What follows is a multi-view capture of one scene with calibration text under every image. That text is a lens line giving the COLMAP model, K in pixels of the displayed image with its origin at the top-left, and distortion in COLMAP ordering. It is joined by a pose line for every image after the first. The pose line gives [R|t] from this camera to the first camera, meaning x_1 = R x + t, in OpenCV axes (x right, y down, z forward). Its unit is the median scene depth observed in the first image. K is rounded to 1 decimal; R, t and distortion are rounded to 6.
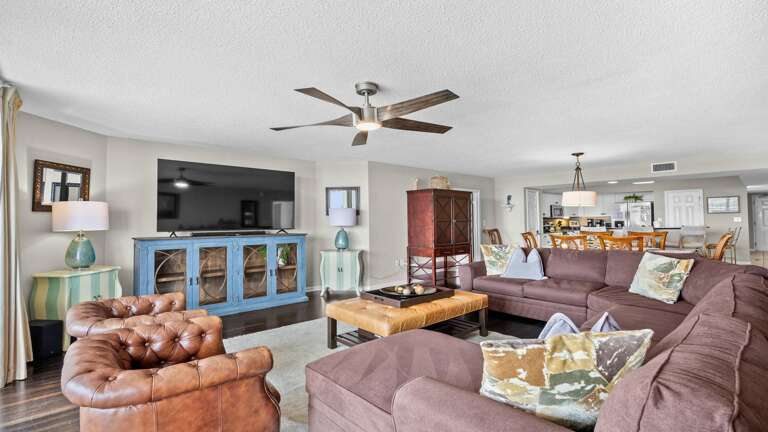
lens RADIAL K [[354.9, 0, 384.0], [0, 354.9, 216.0], [0, 0, 1]] dist [-0.014998, -0.000393]
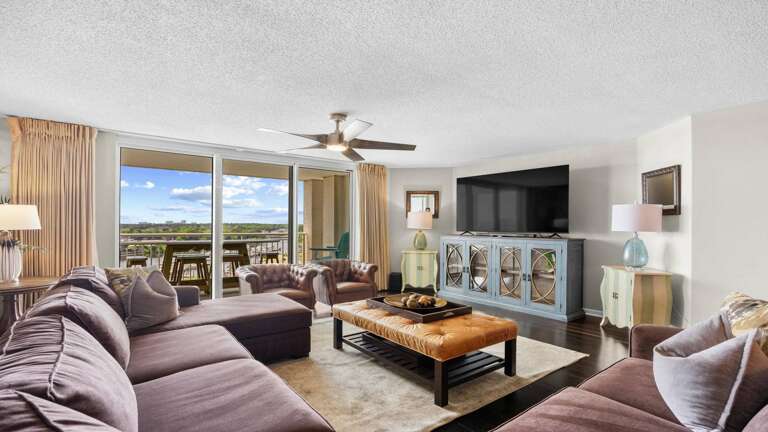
lens RADIAL K [[359.8, 0, 382.2], [0, 359.8, 225.9], [0, 0, 1]] dist [-0.012486, 0.000041]
pose [[-0.086835, 0.010555, -0.996167, 0.687557], [0.008792, 0.999913, 0.009829, 0.007573], [0.996184, -0.007904, -0.086920, 0.701500]]
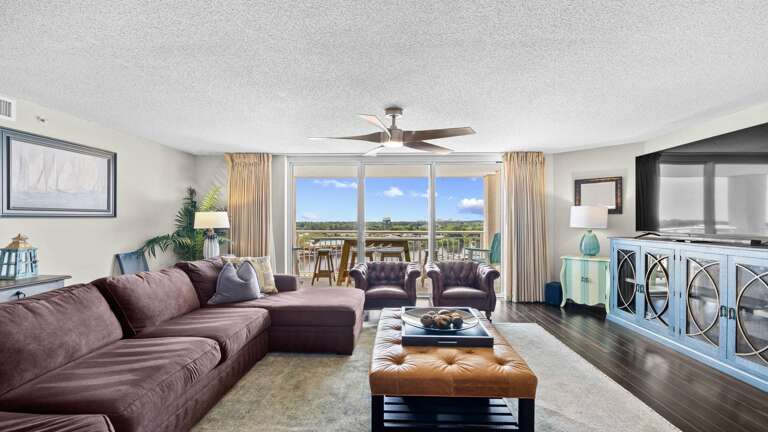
lens RADIAL K [[357.0, 0, 384.3], [0, 357.0, 220.7], [0, 0, 1]] dist [-0.014026, 0.000211]
pose [[-0.701133, 0.007470, -0.712991, 0.559197], [0.015730, 0.999864, -0.004992, 0.007436], [0.712857, -0.014715, -0.701155, 0.889535]]
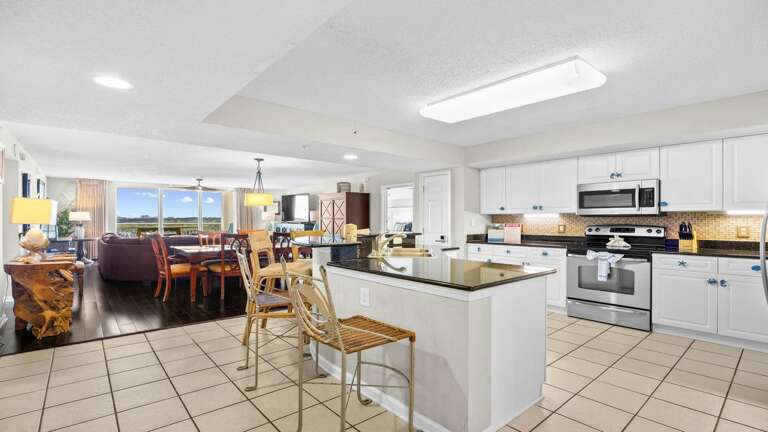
lens RADIAL K [[357.0, 0, 384.3], [0, 357.0, 220.7], [0, 0, 1]] dist [-0.014026, 0.000211]
pose [[-0.029543, 0.015062, -0.999450, 1.445637], [0.011944, 0.999820, 0.014715, 0.007828], [0.999492, -0.011502, -0.029718, 1.272182]]
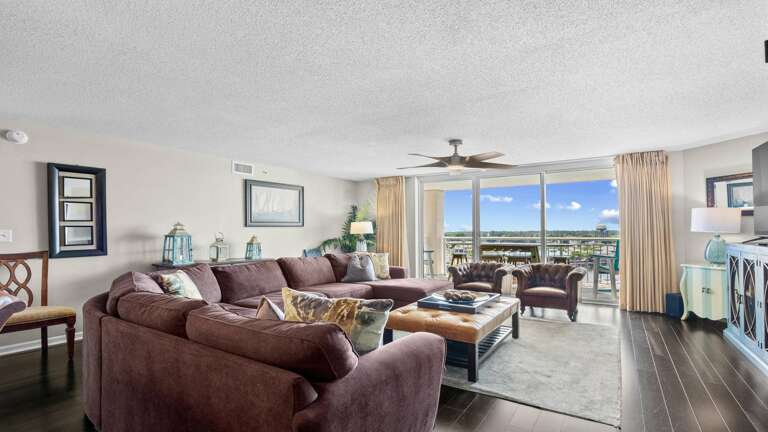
lens RADIAL K [[359.8, 0, 382.2], [0, 359.8, 225.9], [0, 0, 1]] dist [-0.012486, 0.000041]
pose [[-0.967909, 0.010818, -0.251067, 0.501535], [0.017829, 0.999512, -0.025666, 0.016985], [0.250666, -0.029319, -0.967629, 1.101421]]
